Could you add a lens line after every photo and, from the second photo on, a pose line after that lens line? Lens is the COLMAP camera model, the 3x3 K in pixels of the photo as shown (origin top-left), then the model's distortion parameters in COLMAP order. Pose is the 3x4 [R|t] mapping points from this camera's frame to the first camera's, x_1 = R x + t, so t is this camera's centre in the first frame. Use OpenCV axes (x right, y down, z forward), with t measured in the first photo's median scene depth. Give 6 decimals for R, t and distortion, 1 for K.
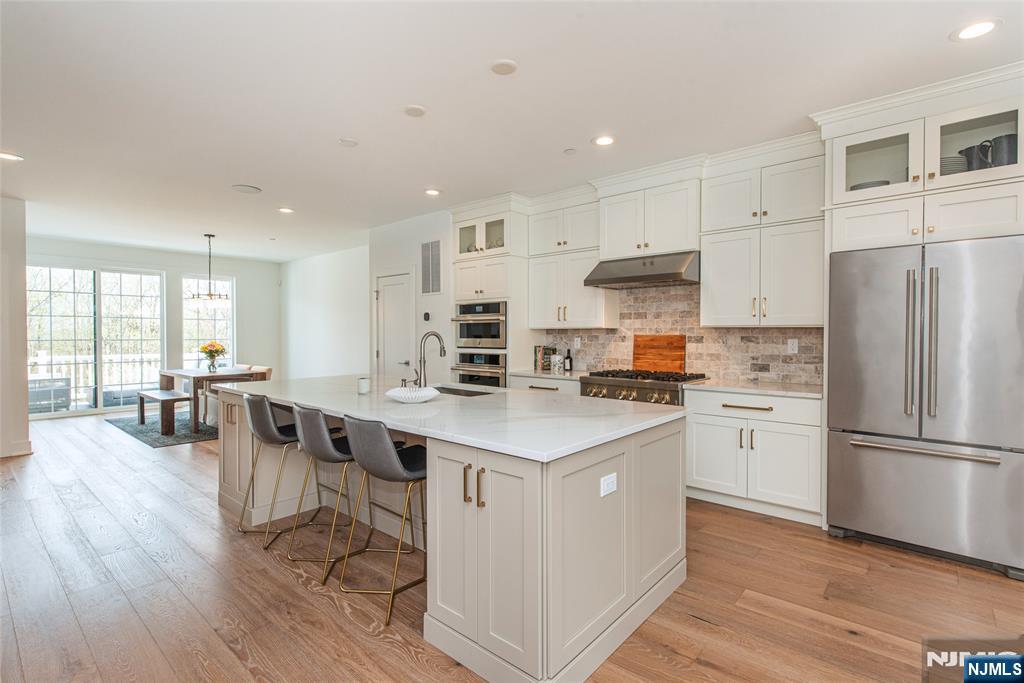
lens RADIAL K [[481.7, 0, 512.0], [0, 481.7, 341.5], [0, 0, 1]] dist [0.000692, -0.000036]
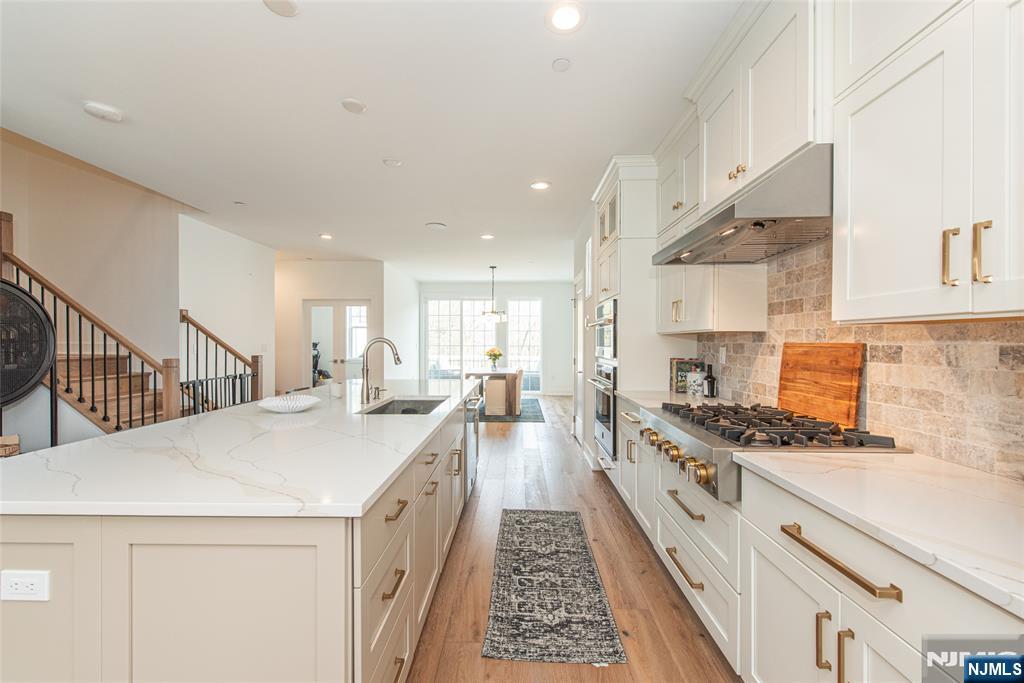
lens RADIAL K [[412.8, 0, 512.0], [0, 412.8, 341.5], [0, 0, 1]] dist [-0.019833, -0.000179]
pose [[0.642994, 0.000199, -0.765871, 0.409921], [-0.013934, 0.999837, -0.011439, -0.005931], [0.765744, 0.018027, 0.642892, 0.476785]]
